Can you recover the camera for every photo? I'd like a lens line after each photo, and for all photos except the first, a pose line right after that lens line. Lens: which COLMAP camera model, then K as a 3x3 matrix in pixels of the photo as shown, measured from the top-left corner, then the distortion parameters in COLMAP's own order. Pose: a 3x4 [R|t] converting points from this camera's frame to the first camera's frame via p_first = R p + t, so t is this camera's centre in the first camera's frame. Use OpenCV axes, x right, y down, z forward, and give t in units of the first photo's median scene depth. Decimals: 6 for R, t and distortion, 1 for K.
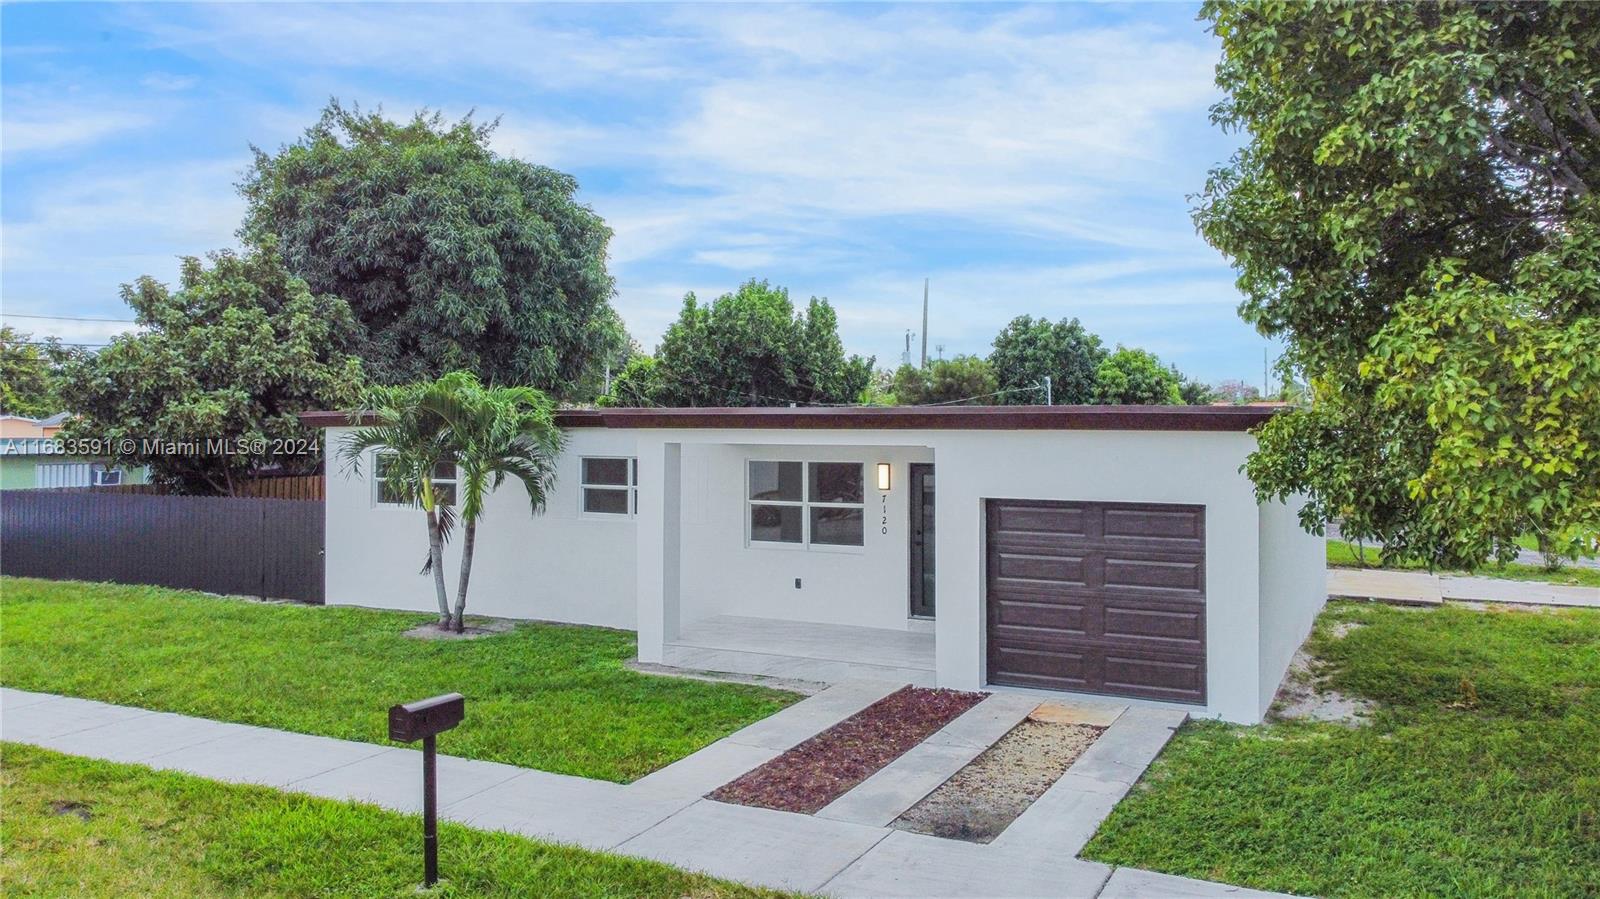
lens RADIAL K [[1223.5, 0, 800.0], [0, 1223.5, 449.5], [0, 0, 1]] dist [-0.006607, -0.003061]
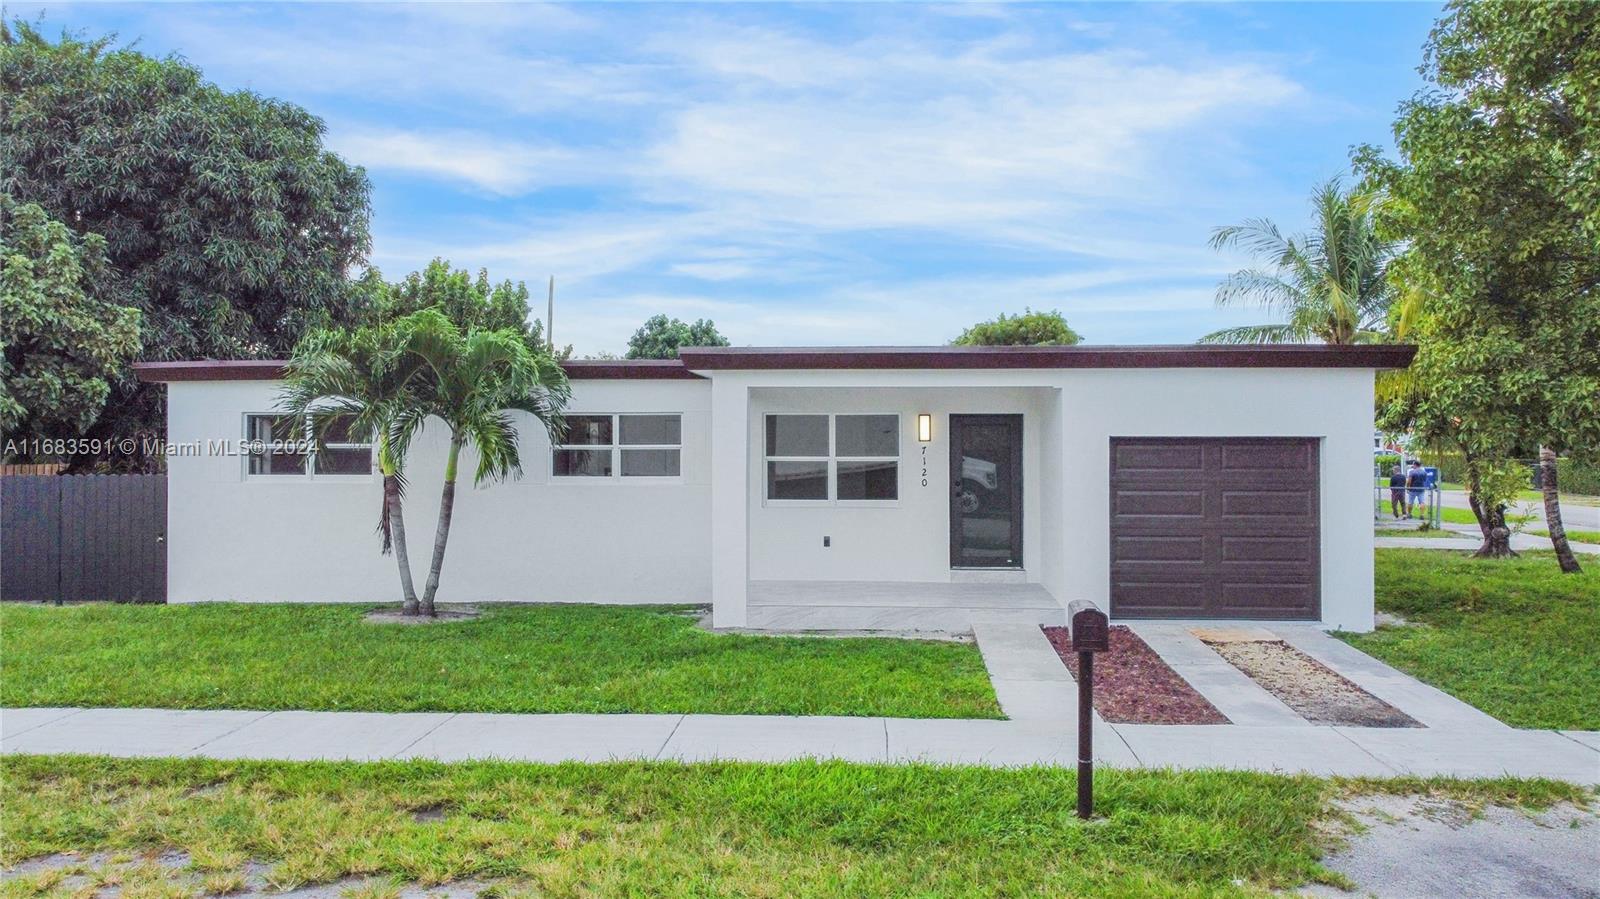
lens RADIAL K [[1223.5, 0, 800.0], [0, 1223.5, 449.5], [0, 0, 1]] dist [-0.006607, -0.003061]
pose [[0.921371, -0.003965, 0.388664, -0.317267], [0.008830, 0.999903, -0.010733, 0.038215], [-0.388584, 0.013321, 0.921317, 0.101094]]
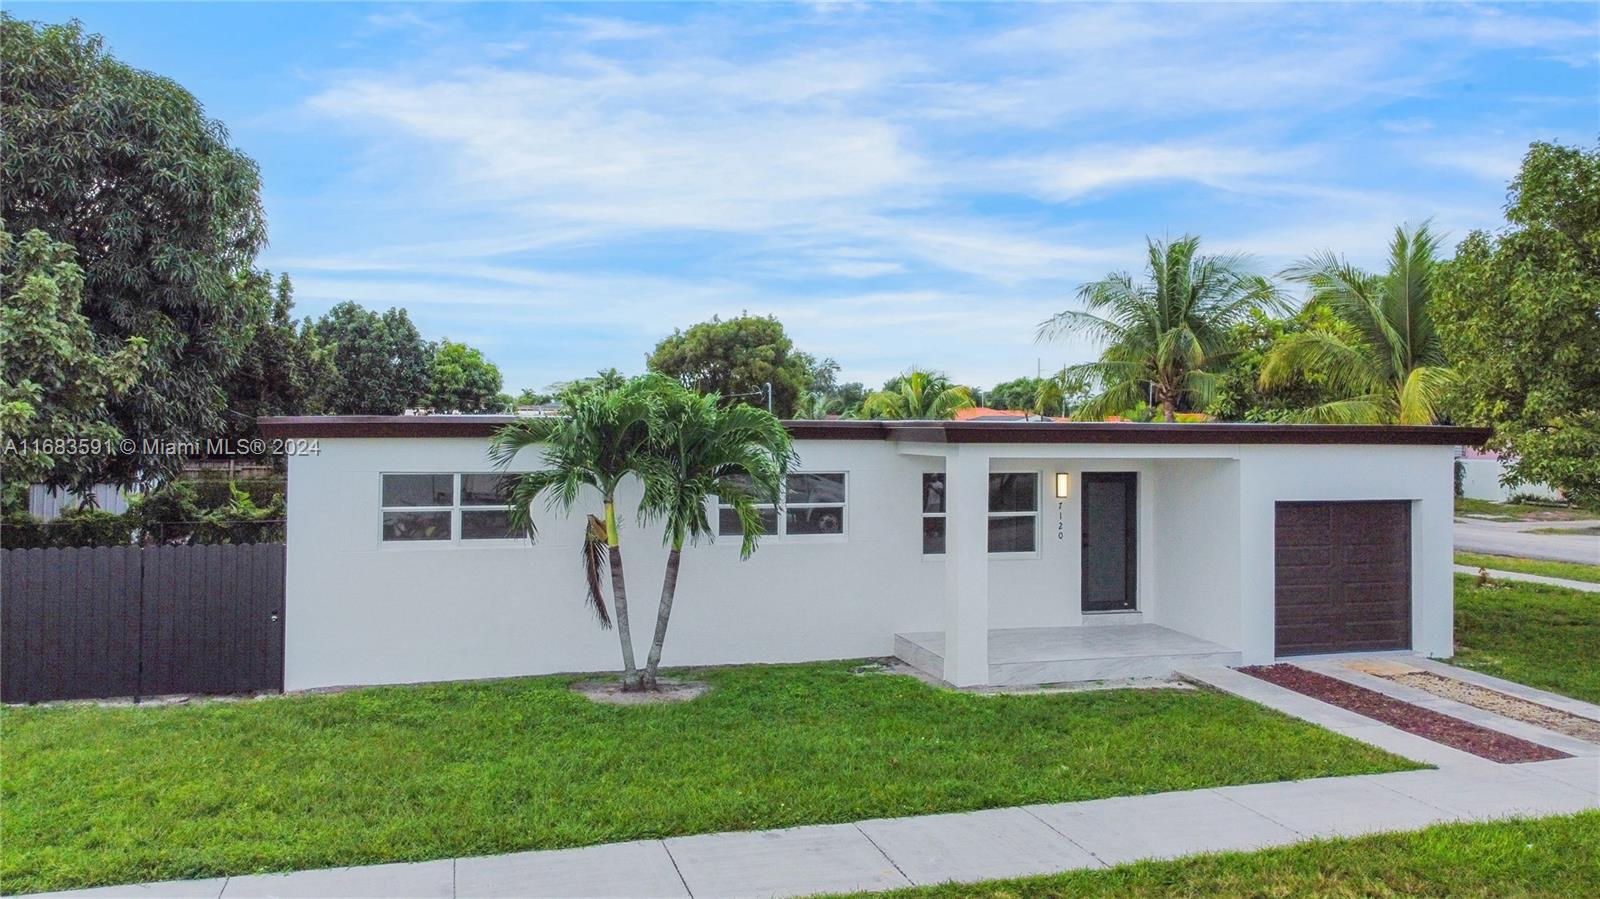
lens RADIAL K [[1263.8, 0, 801.4], [0, 1263.8, 401.5], [0, 0, 1]] dist [0.002763, -0.002598]
pose [[0.727723, 0.016042, 0.685684, -0.671847], [0.006327, 0.999527, -0.030099, -0.015313], [-0.685842, 0.026242, 0.727277, 0.268854]]
